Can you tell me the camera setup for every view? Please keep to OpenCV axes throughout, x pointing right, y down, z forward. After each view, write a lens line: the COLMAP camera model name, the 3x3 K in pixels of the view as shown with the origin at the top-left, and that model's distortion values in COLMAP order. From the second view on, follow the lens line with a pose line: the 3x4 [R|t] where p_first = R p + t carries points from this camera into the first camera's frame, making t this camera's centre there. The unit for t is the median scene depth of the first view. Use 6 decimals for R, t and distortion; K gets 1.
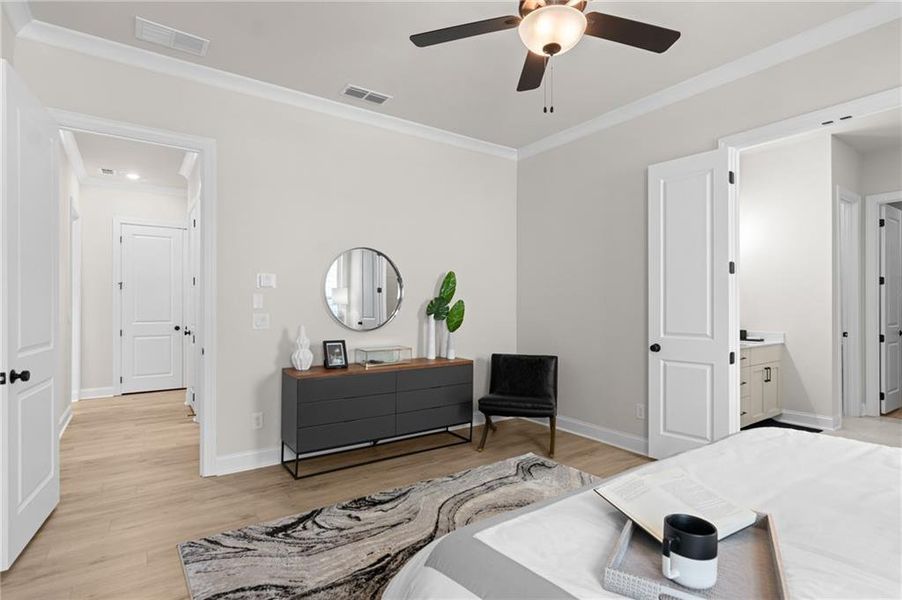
lens RADIAL K [[449.4, 0, 452.4], [0, 449.4, 300.4], [0, 0, 1]] dist [-0.001169, 0.000389]
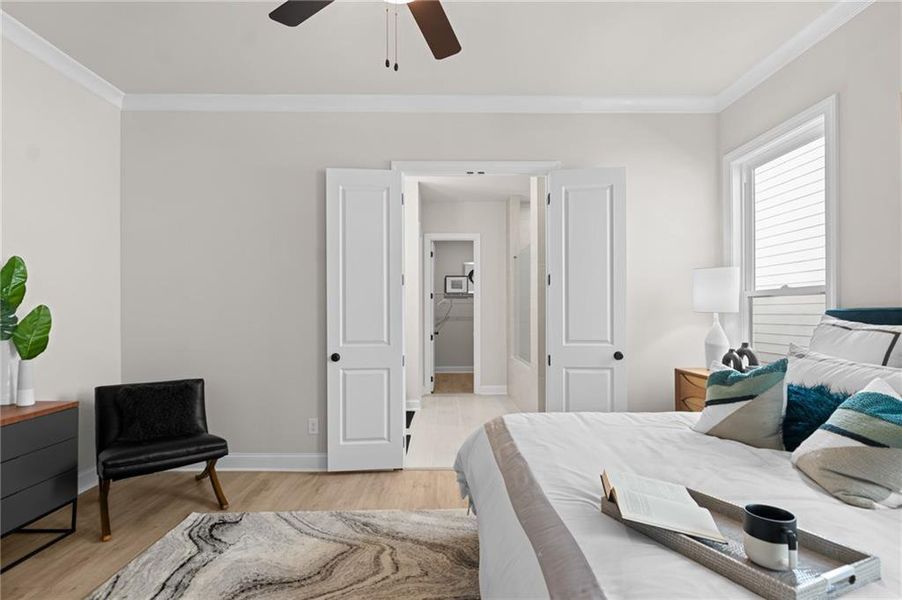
lens RADIAL K [[443.0, 0, 449.5], [0, 443.0, 314.3], [0, 0, 1]] dist [-0.001845, 0.000005]
pose [[0.560528, -0.001722, 0.828134, -0.191855], [-0.007944, 0.999941, 0.007456, 0.002828], [-0.828097, -0.010758, 0.560481, 0.244985]]
